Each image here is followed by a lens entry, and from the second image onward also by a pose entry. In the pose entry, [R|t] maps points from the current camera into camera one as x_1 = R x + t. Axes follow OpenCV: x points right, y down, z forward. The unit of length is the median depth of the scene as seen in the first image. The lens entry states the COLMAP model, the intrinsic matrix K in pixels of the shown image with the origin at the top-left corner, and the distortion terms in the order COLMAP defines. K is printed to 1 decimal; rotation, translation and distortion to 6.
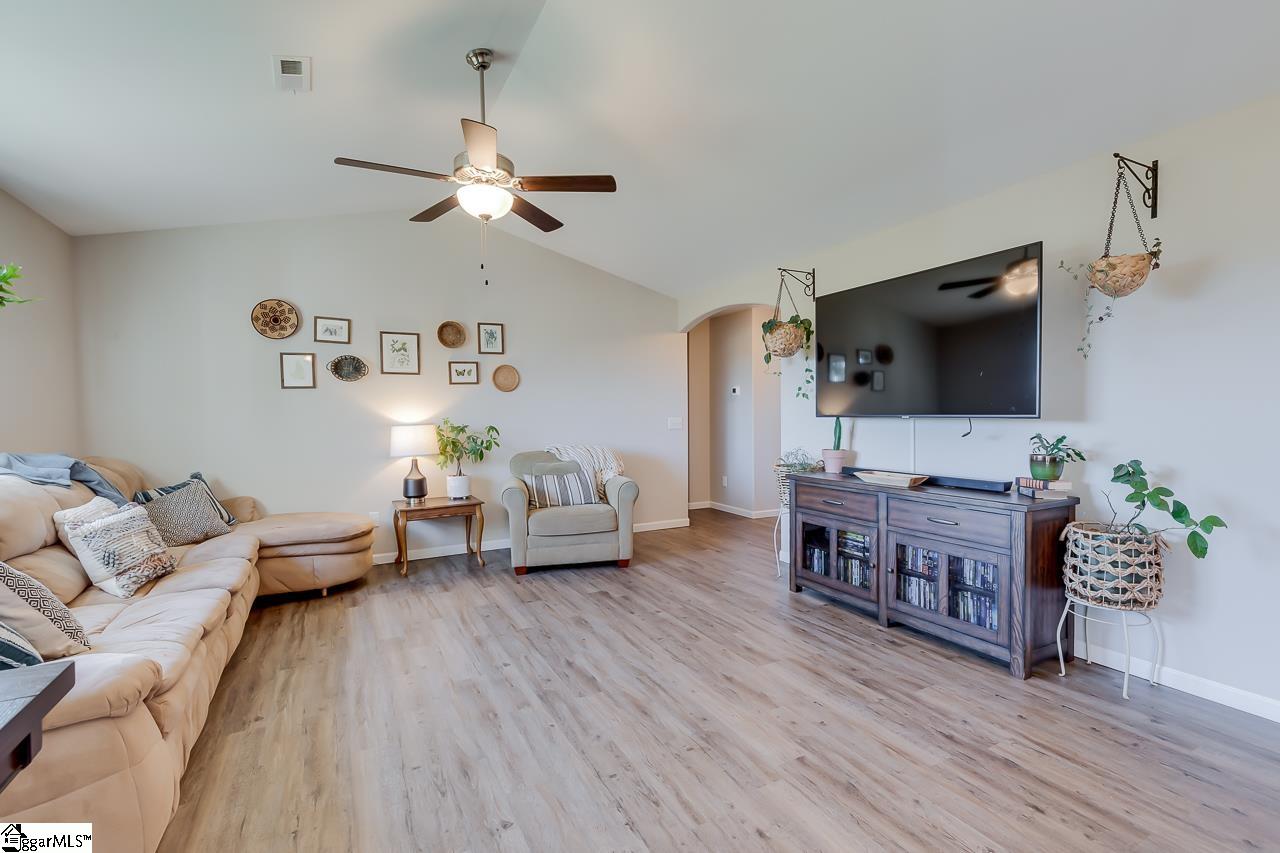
lens RADIAL K [[573.1, 0, 643.7], [0, 573.1, 427.4], [0, 0, 1]] dist [0.007192, -0.000618]
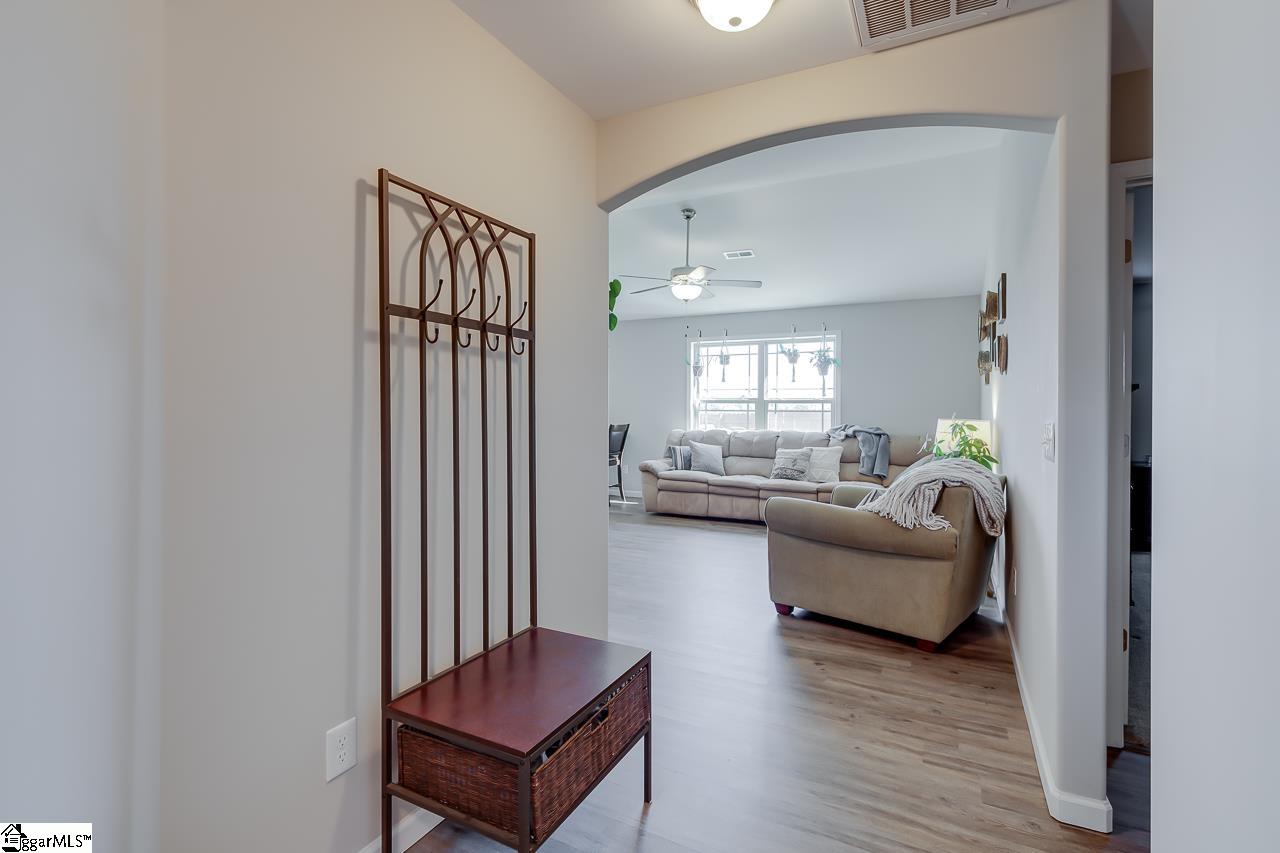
lens RADIAL K [[566.9, 0, 632.2], [0, 566.9, 410.8], [0, 0, 1]] dist [0.001956, -0.000154]
pose [[-0.840138, 0.006040, -0.542339, 0.738329], [-0.011683, 0.999504, 0.029231, -0.057579], [0.542247, 0.030894, -0.839651, 2.109228]]
